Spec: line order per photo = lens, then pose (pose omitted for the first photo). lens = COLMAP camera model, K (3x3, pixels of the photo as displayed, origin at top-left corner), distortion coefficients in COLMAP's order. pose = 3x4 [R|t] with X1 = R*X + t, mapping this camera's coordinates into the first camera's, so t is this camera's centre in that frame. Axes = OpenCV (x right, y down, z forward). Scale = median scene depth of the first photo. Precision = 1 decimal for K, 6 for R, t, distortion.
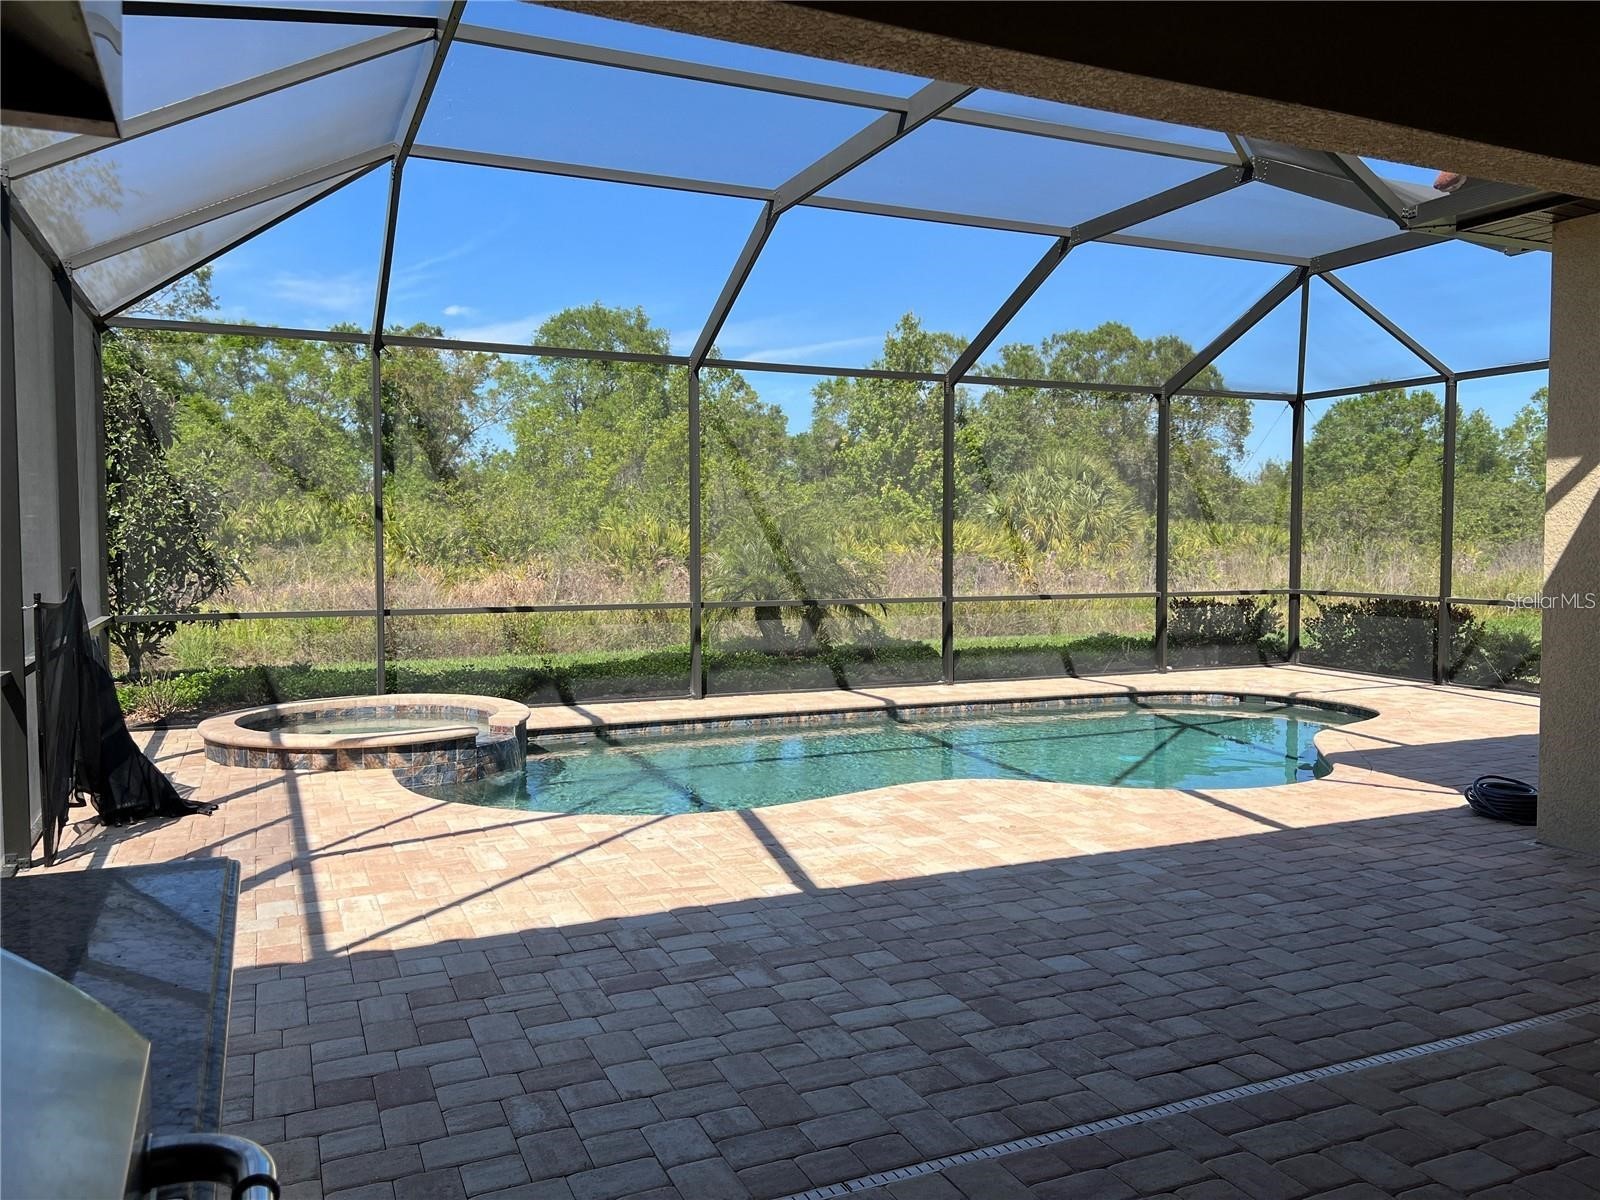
lens RADIAL K [[1213.8, 0, 803.9], [0, 1213.8, 603.8], [0, 0, 1]] dist [0.041325, -0.018096]
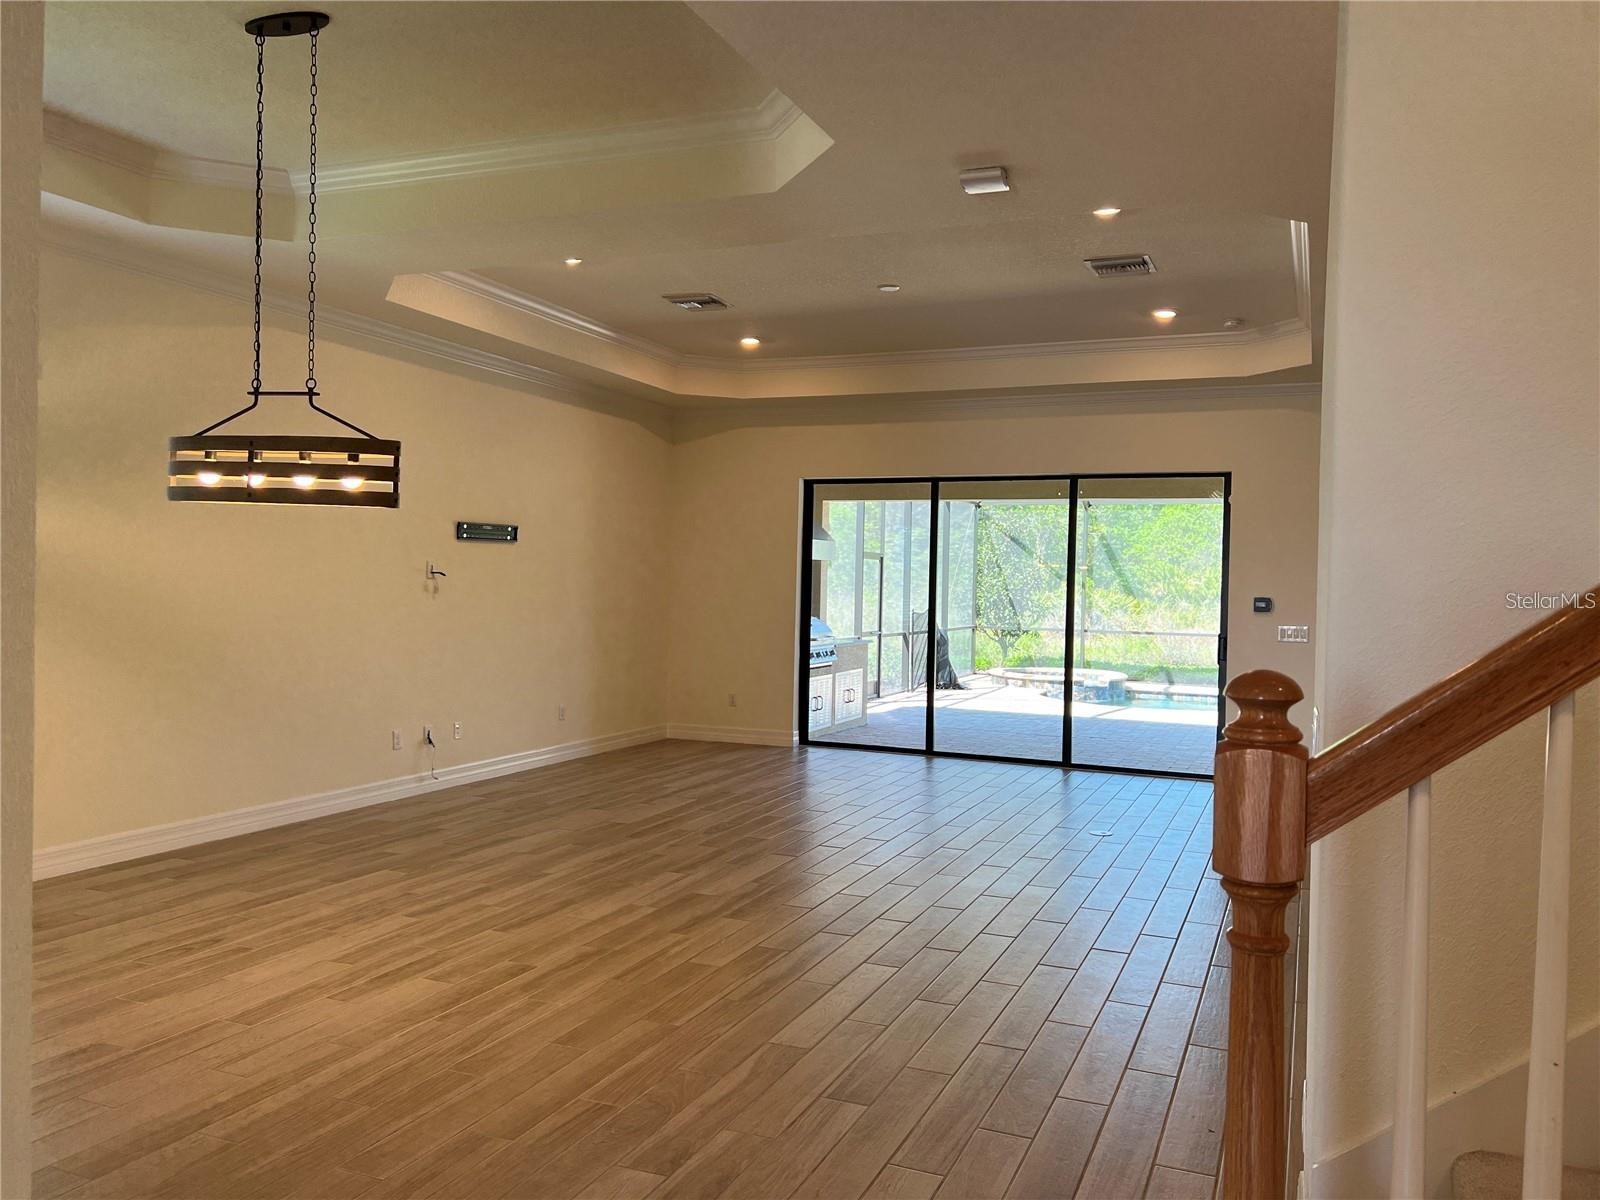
lens RADIAL K [[1213.8, 0, 808.5], [0, 1213.8, 602.4], [0, 0, 1]] dist [0.041325, -0.018096]
pose [[0.674059, 0.032535, -0.737961, 2.115296], [-0.069462, 0.997394, -0.019475, 0.075473], [0.735404, 0.064387, 0.674563, -1.885156]]
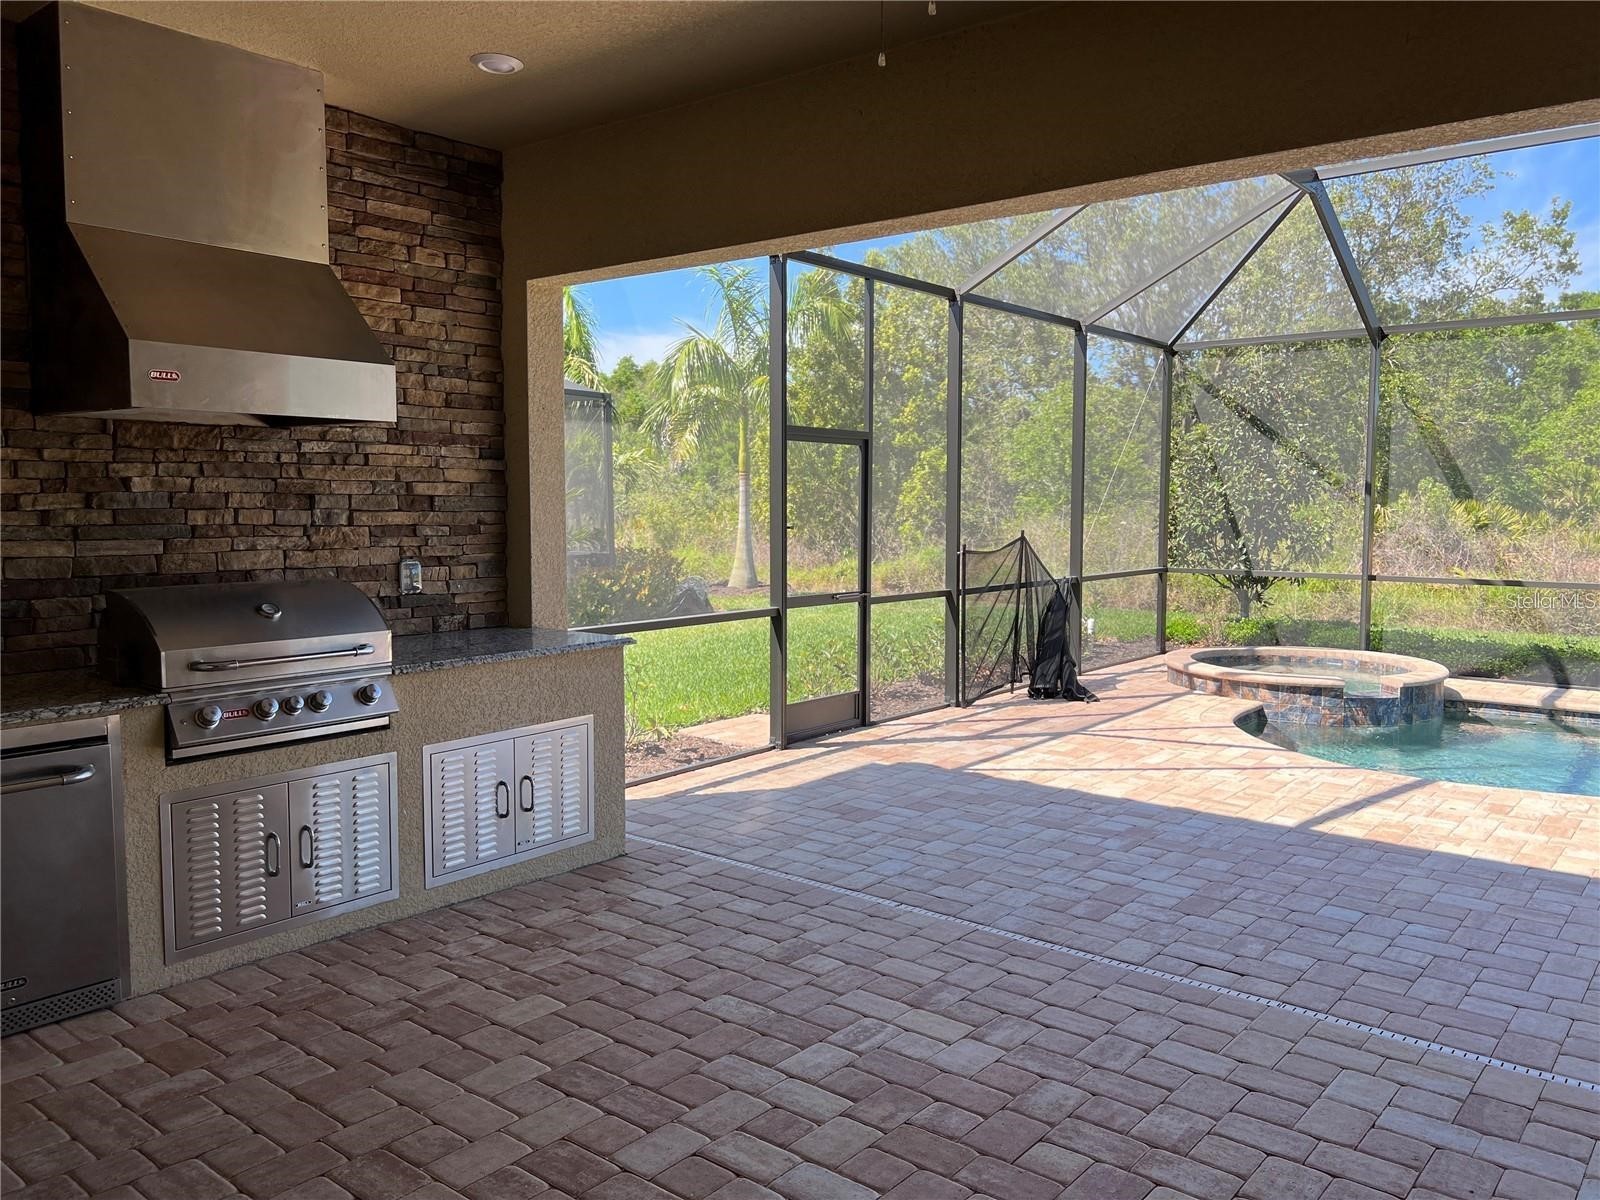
lens RADIAL K [[1213.8, 0, 796.1], [0, 1213.8, 588.1], [0, 0, 1]] dist [0.041325, -0.018096]
pose [[0.437920, 0.064897, -0.896668, 0.987052], [-0.054030, 0.997488, 0.045807, -0.014333], [0.897389, 0.028387, 0.440327, 0.094340]]
